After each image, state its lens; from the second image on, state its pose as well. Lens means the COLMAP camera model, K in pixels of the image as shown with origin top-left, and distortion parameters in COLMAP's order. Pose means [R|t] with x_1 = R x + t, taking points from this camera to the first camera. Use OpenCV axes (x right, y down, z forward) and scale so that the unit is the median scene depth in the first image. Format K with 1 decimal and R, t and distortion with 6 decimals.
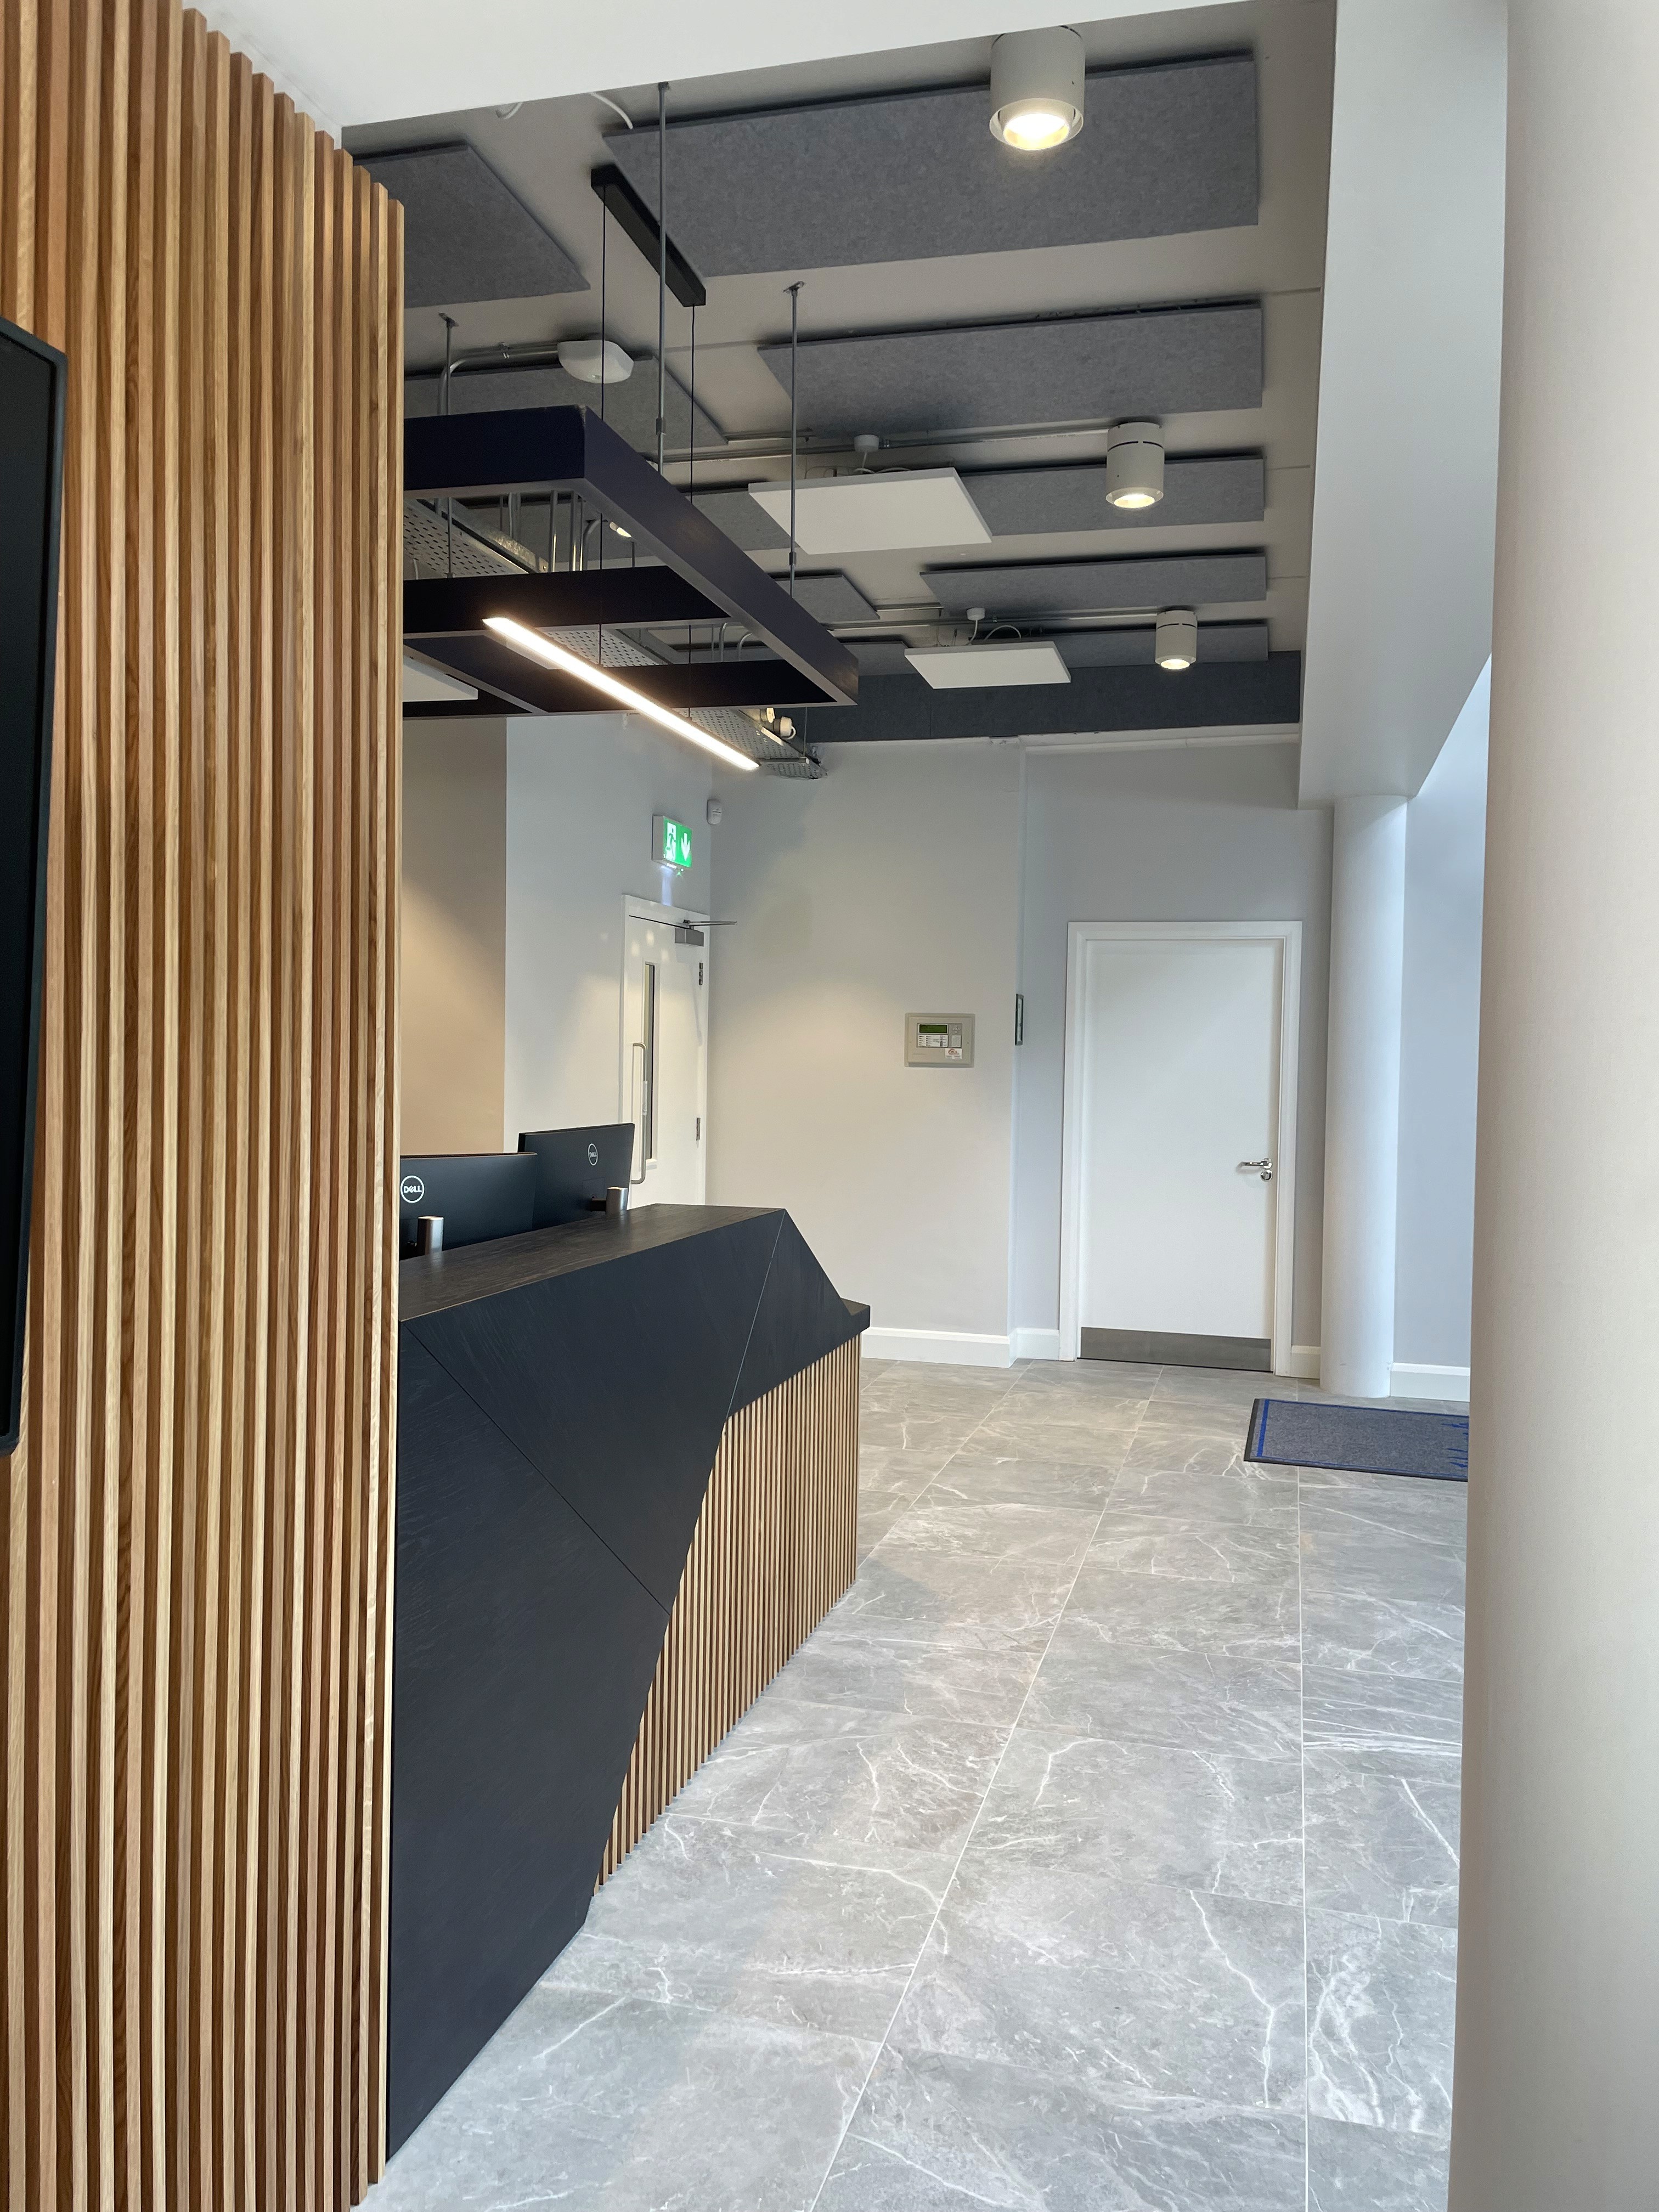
lens RADIAL K [[1673.4, 0, 842.0], [0, 1673.4, 1098.0], [0, 0, 1]] dist [0.089347, -0.110857]
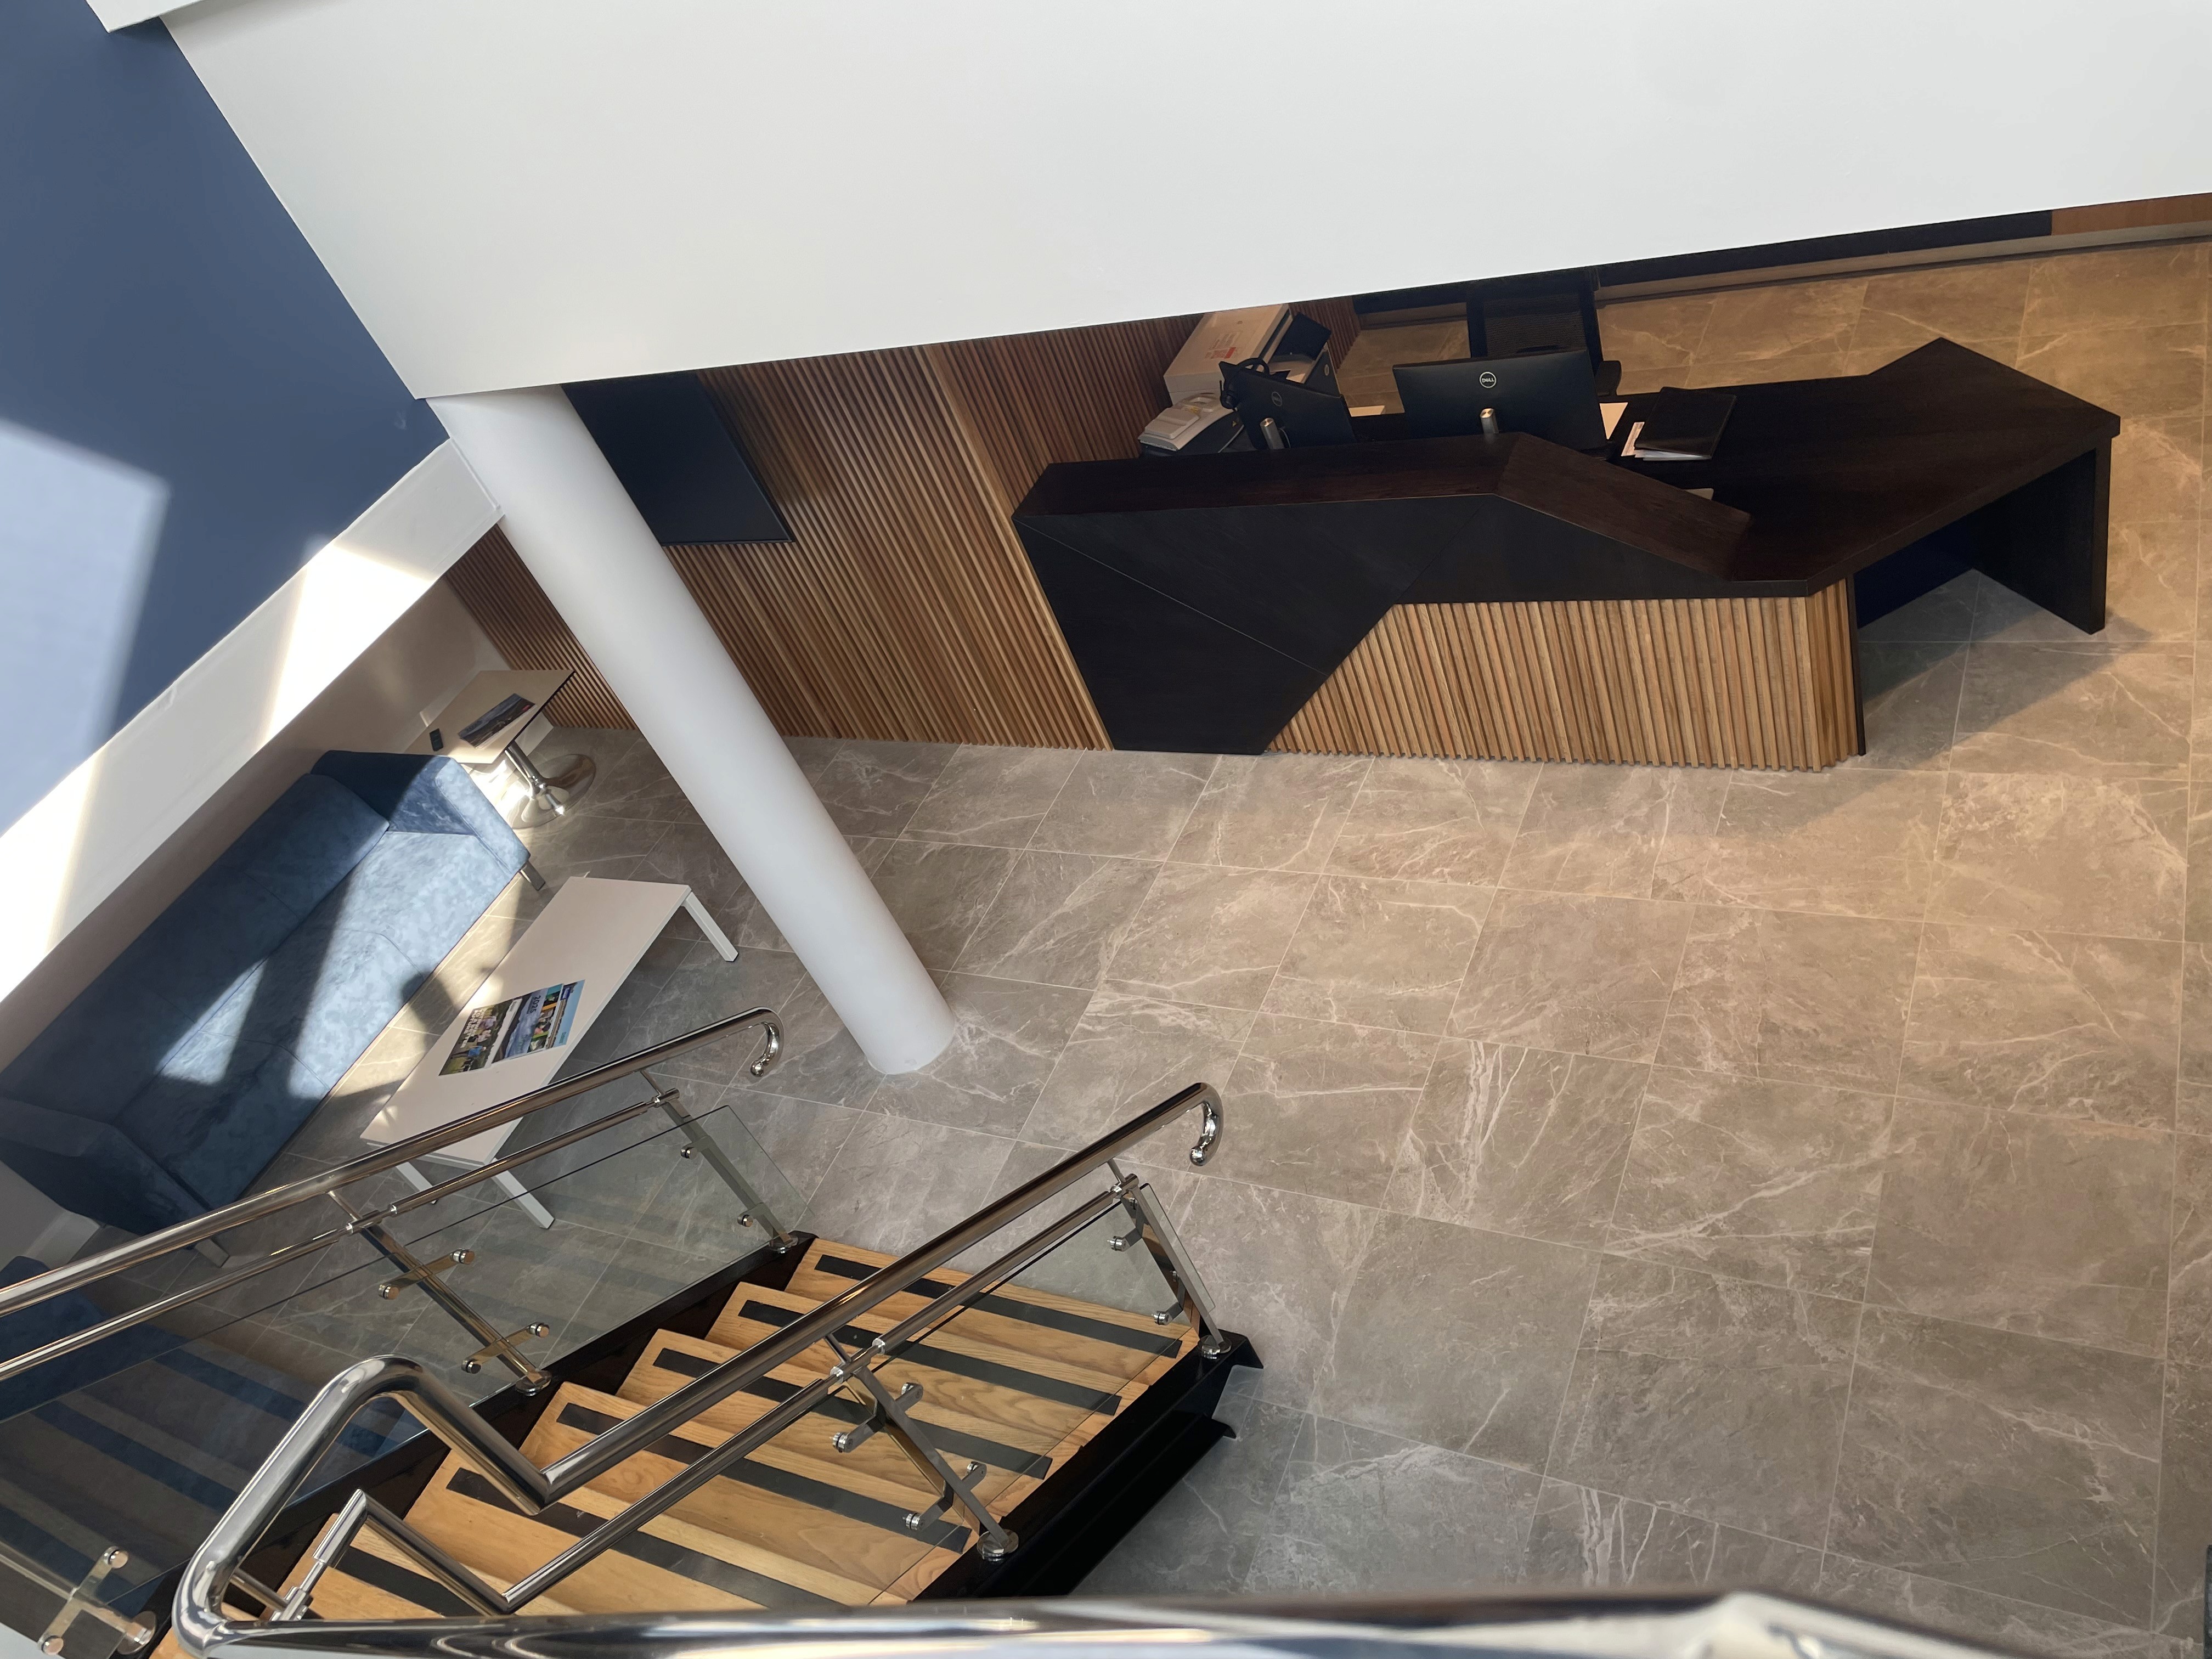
lens RADIAL K [[1673.4, 0, 1124.8], [0, 1673.4, 815.5], [0, 0, 1]] dist [0.089347, -0.110857]
pose [[-0.166564, 0.679831, -0.714203, 1.168319], [0.298673, 0.725079, 0.620528, -0.678827], [0.939708, -0.109955, -0.323819, 1.197351]]
